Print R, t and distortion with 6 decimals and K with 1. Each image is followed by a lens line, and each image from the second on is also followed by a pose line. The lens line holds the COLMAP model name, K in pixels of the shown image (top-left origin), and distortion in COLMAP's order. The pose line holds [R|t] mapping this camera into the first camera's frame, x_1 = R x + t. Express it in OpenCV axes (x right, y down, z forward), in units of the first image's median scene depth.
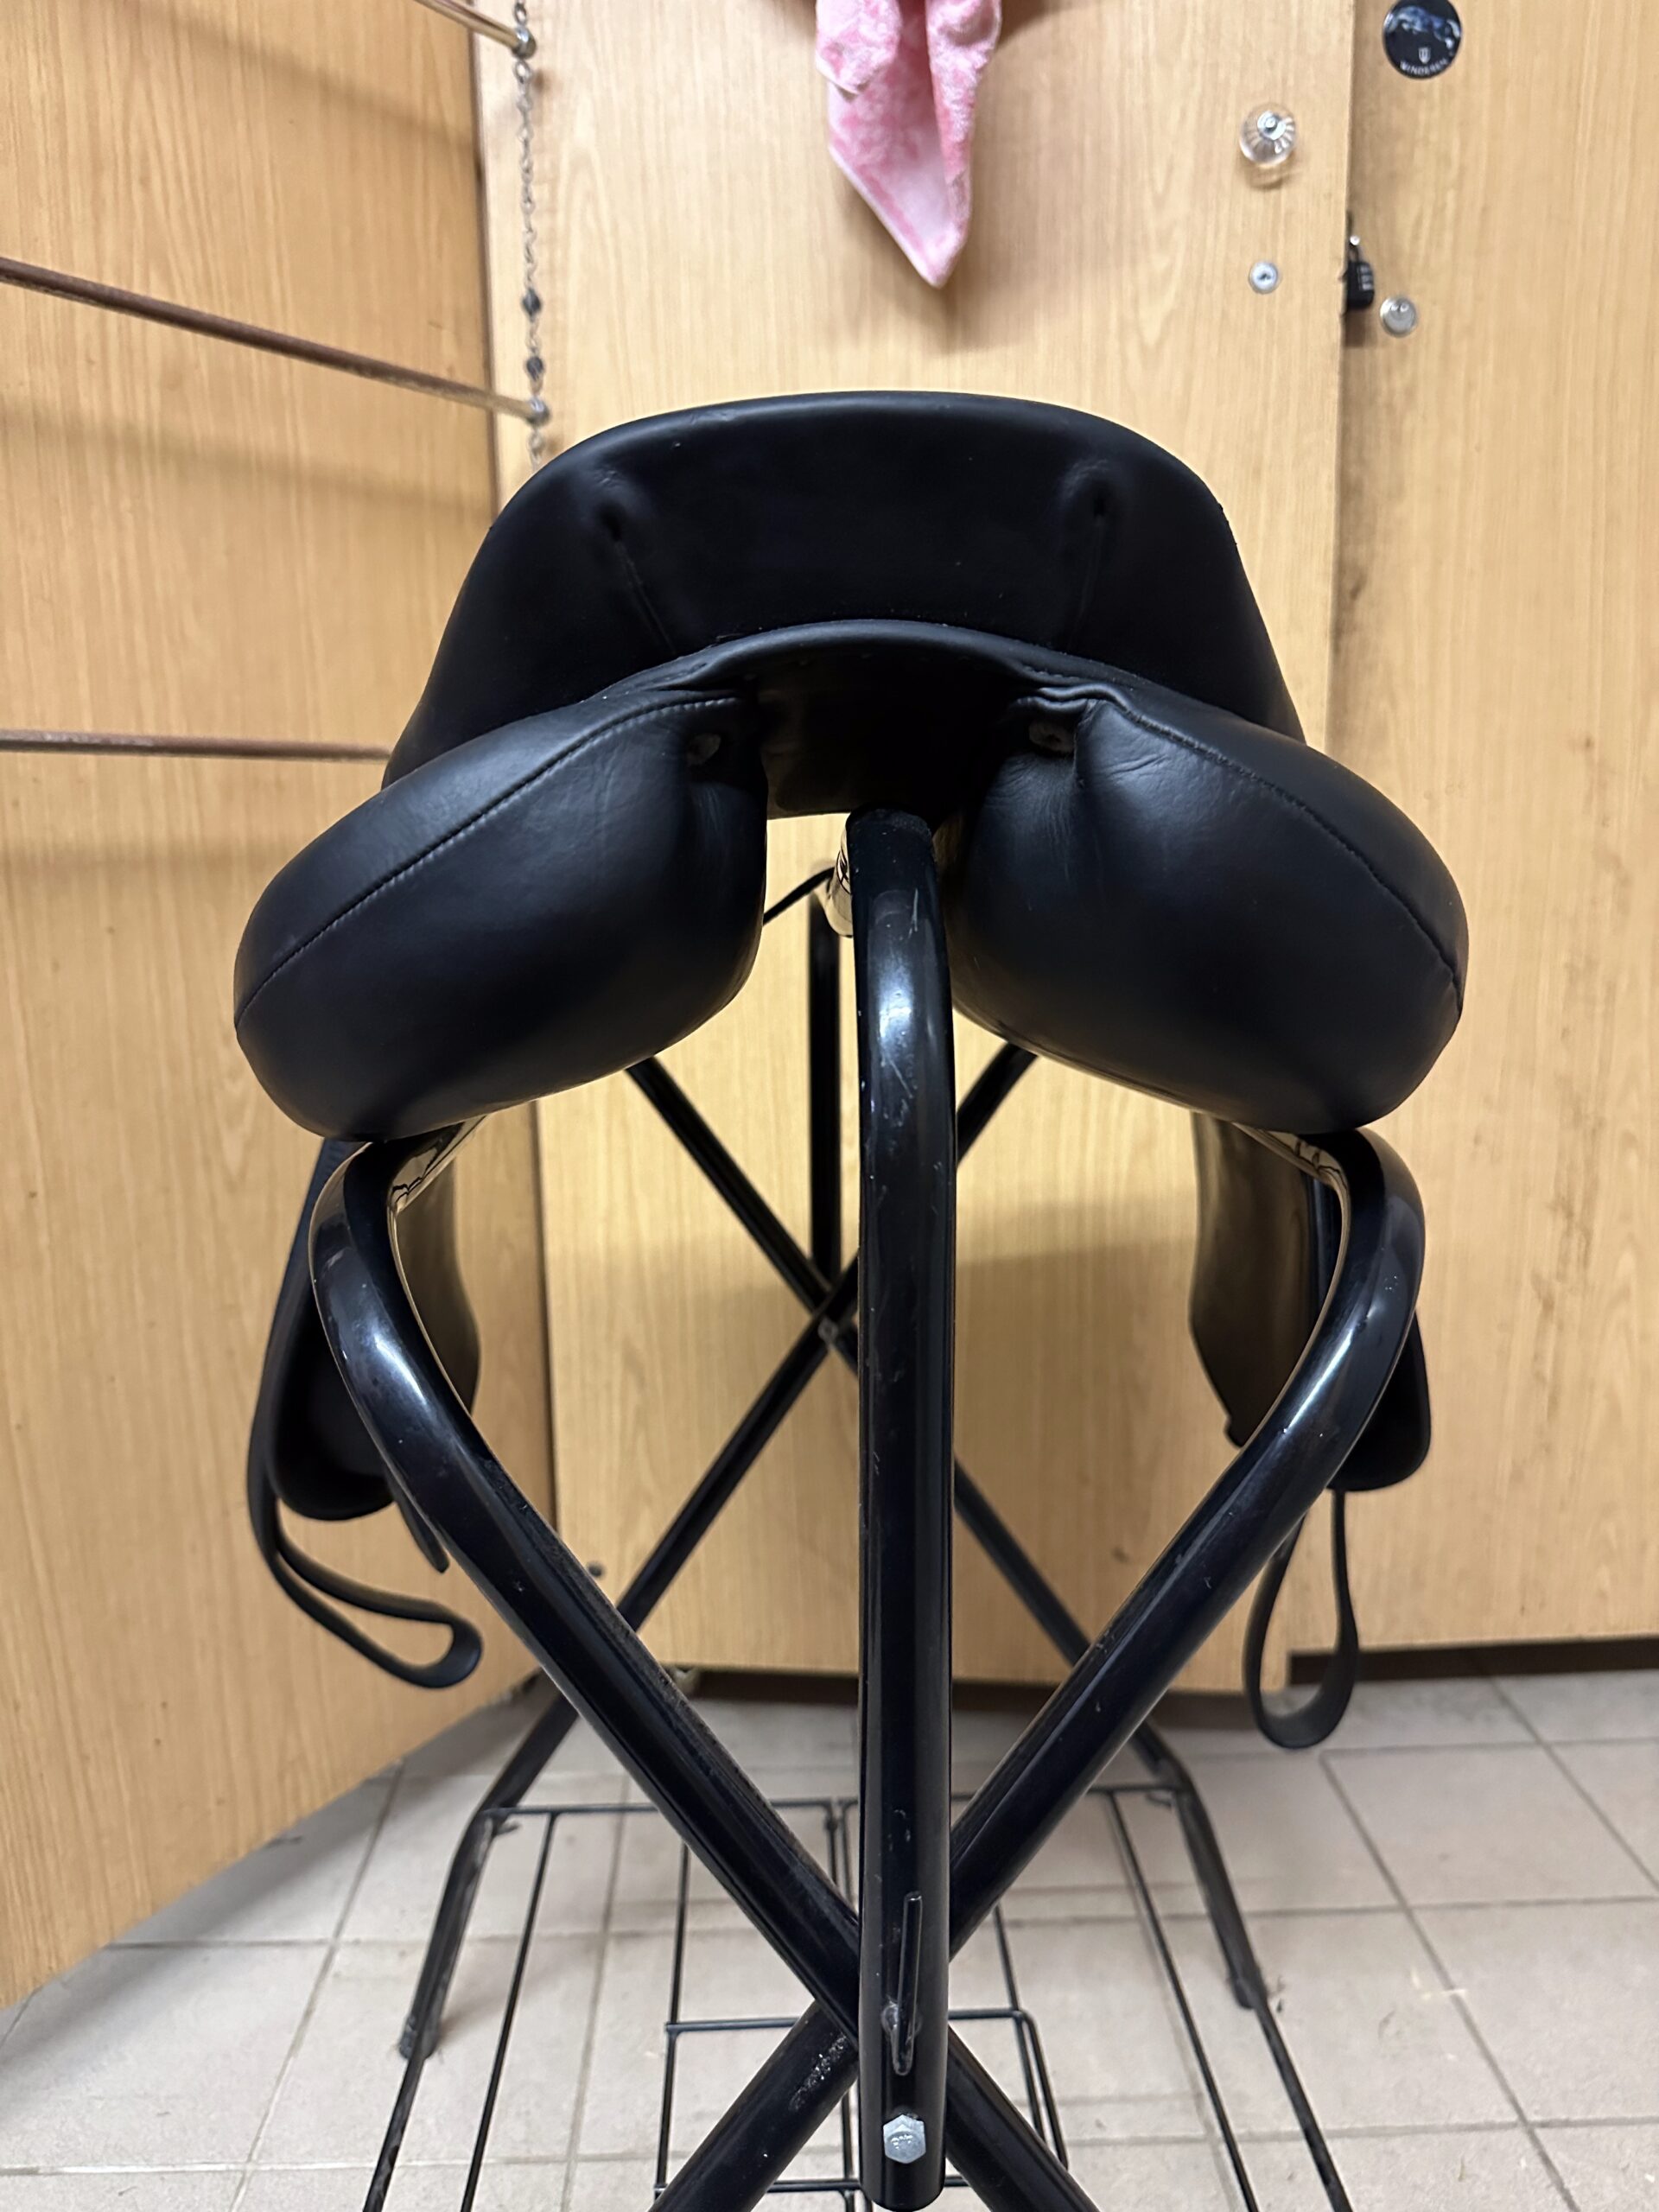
lens RADIAL K [[1621.2, 0, 829.5], [0, 1621.2, 1106.0], [0, 0, 1]] dist [-0.016283, 0.000100]
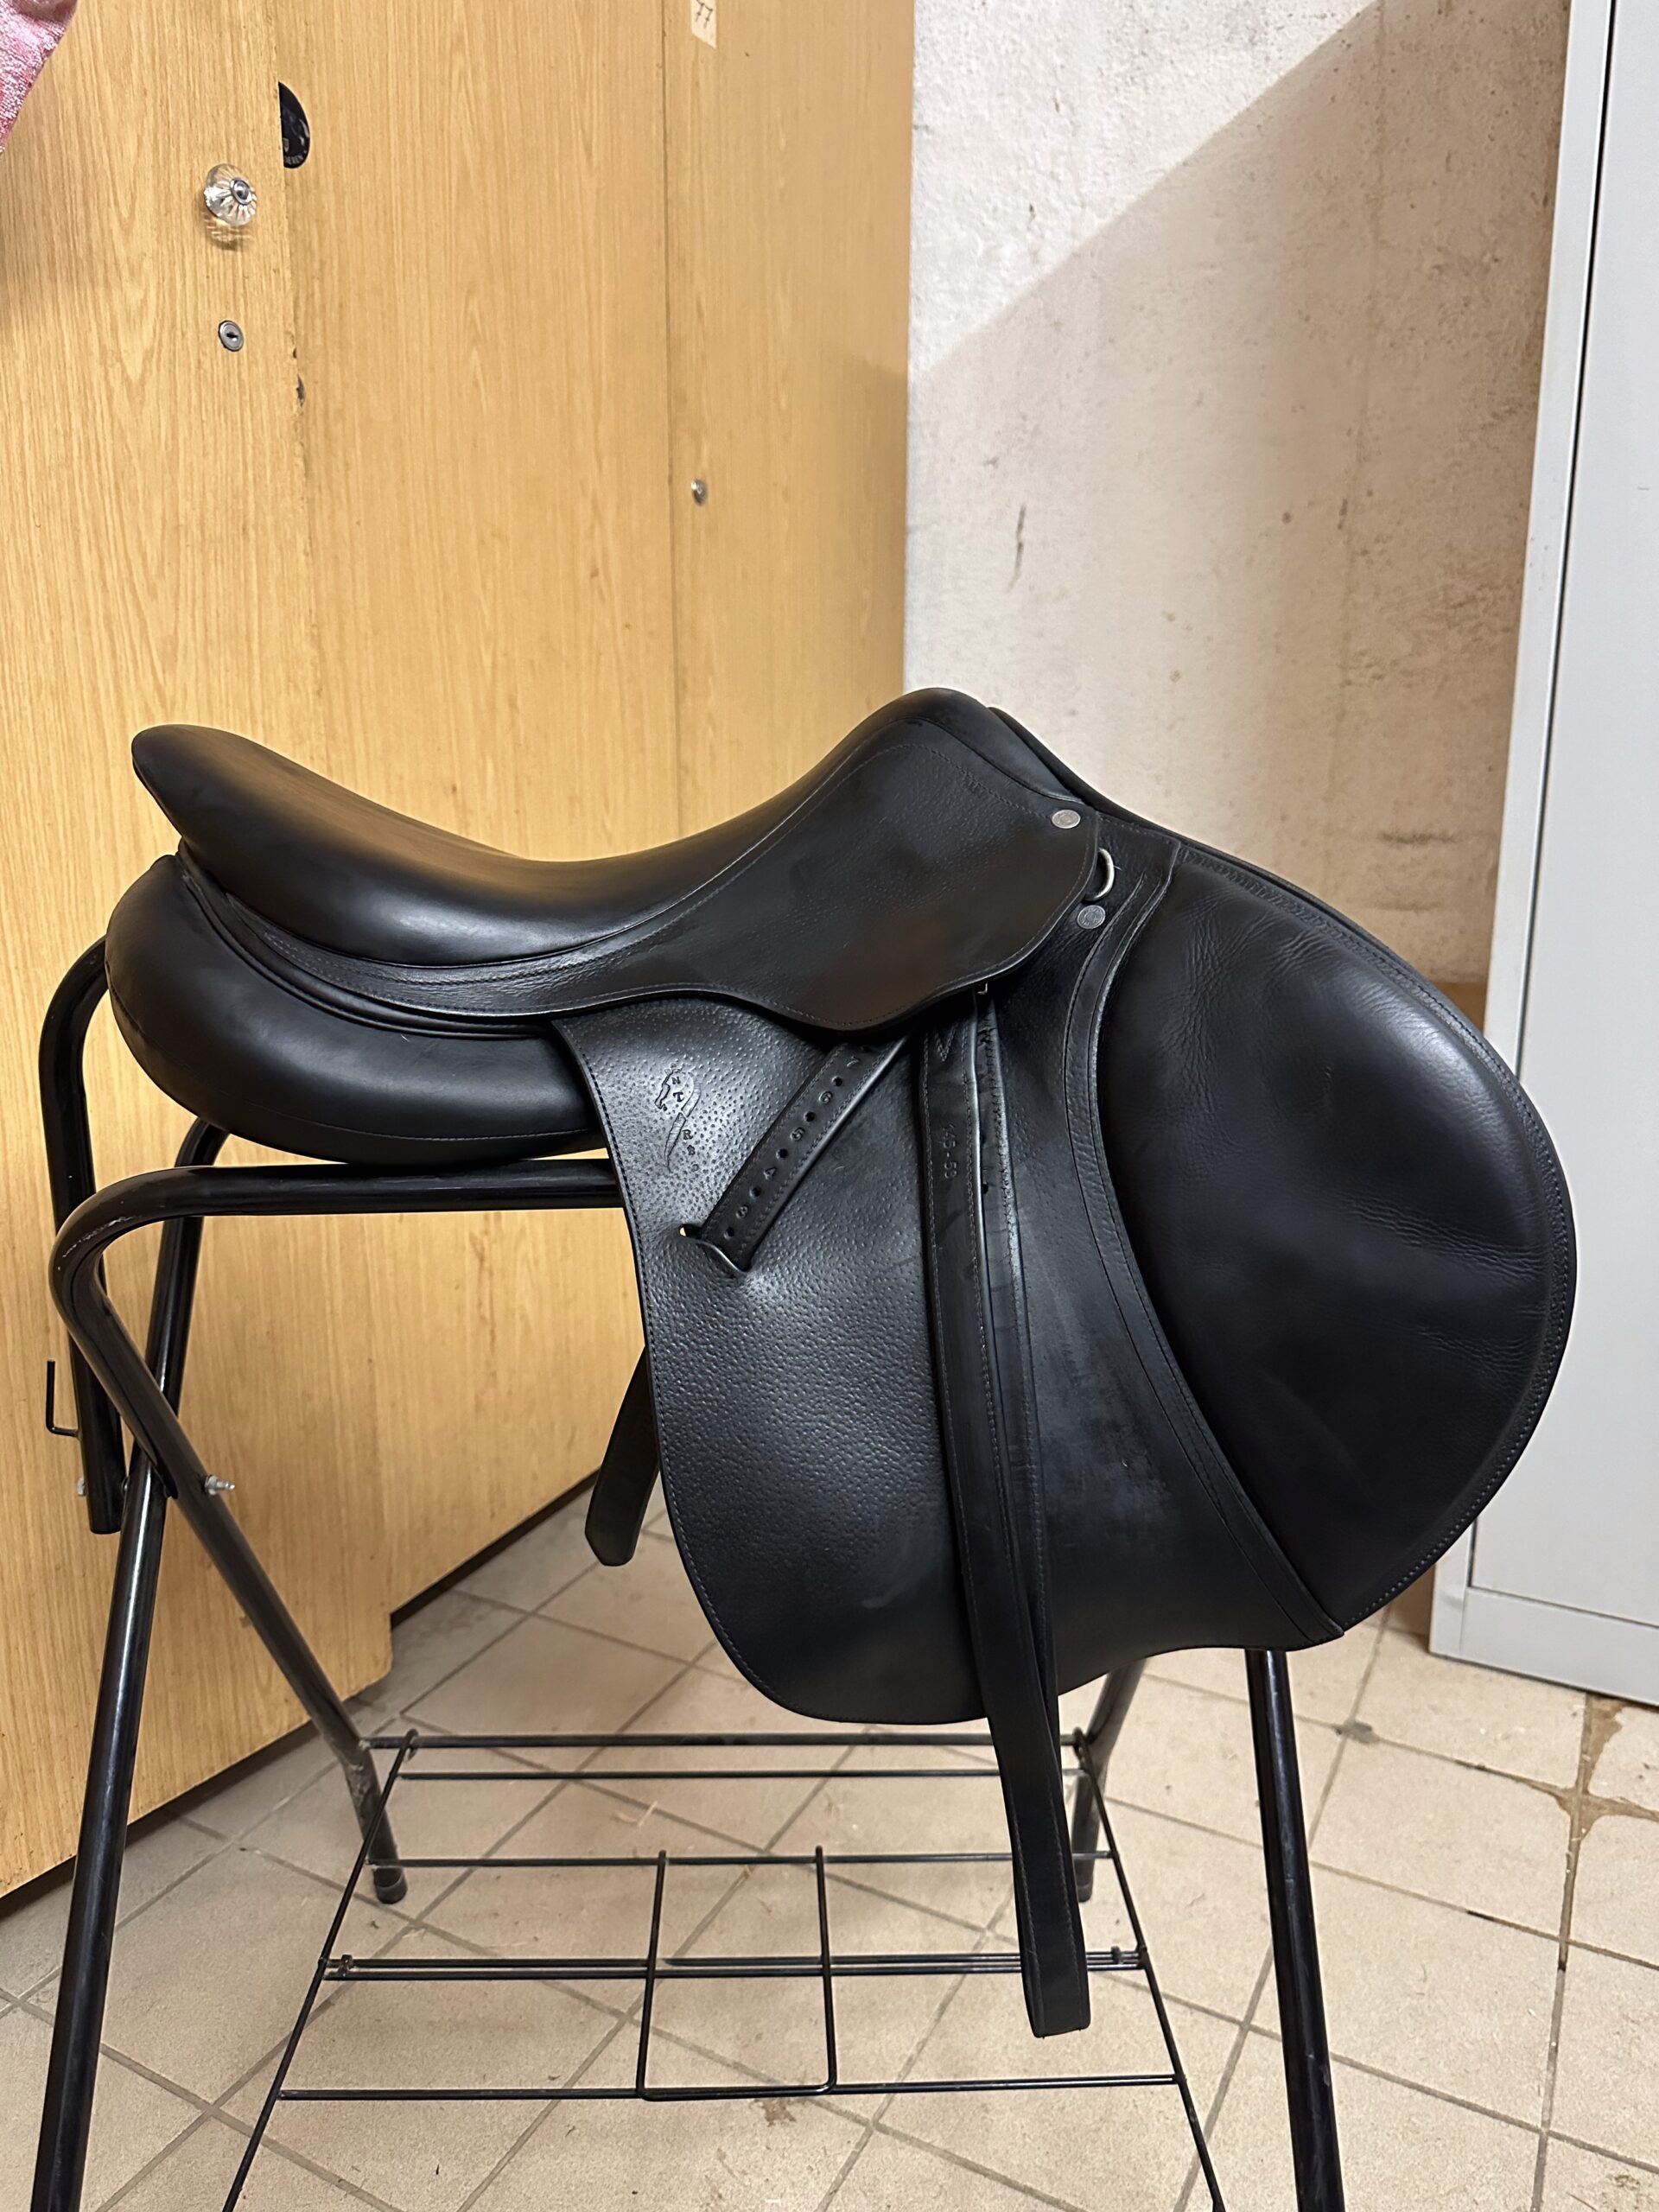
lens RADIAL K [[1582.5, 0, 815.9], [0, 1582.5, 1102.3], [0, 0, 1]] dist [0.001210, -0.010017]
pose [[0.497788, -0.179641, 0.848491, -0.449483], [0.154840, 0.981004, 0.116856, -0.098212], [-0.853365, 0.073211, 0.516147, 0.203064]]
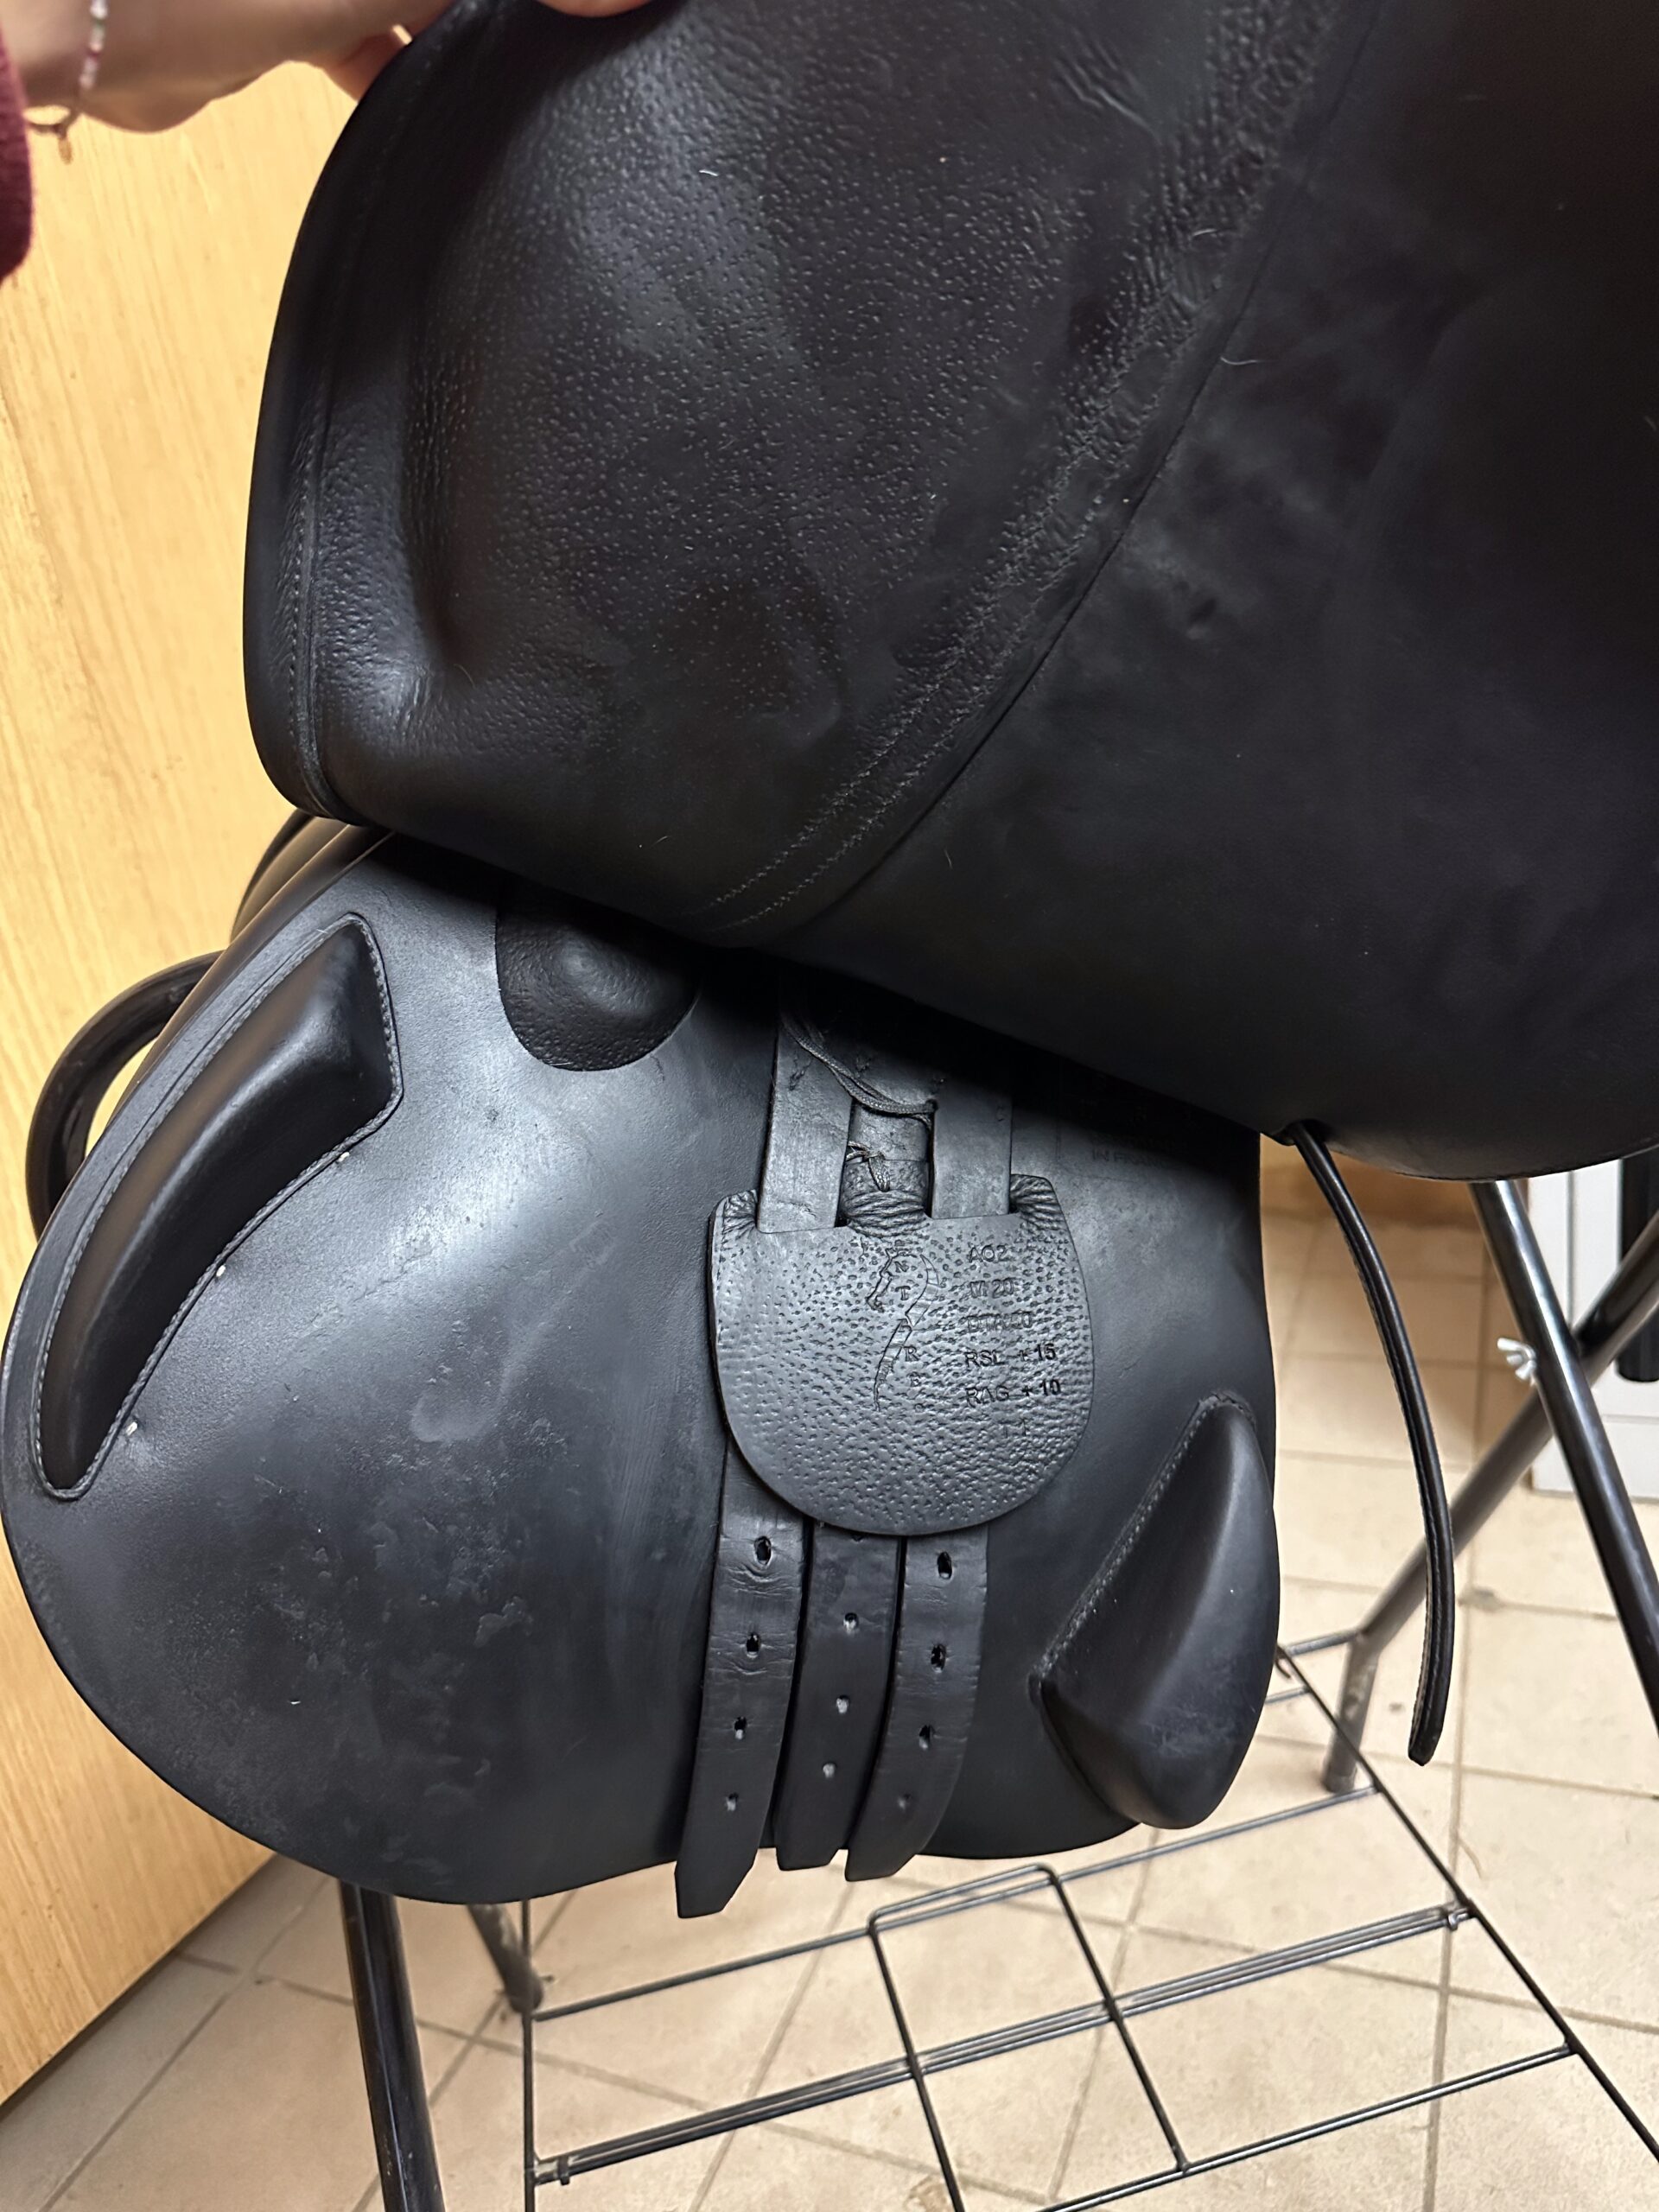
lens RADIAL K [[1621.2, 0, 829.5], [0, 1621.2, 1106.0], [0, 0, 1]] dist [-0.016283, 0.000100]
pose [[0.408648, -0.337313, 0.848072, -0.307236], [0.303565, 0.926529, 0.222243, -0.116188], [-0.860729, 0.166626, 0.481021, 0.306407]]
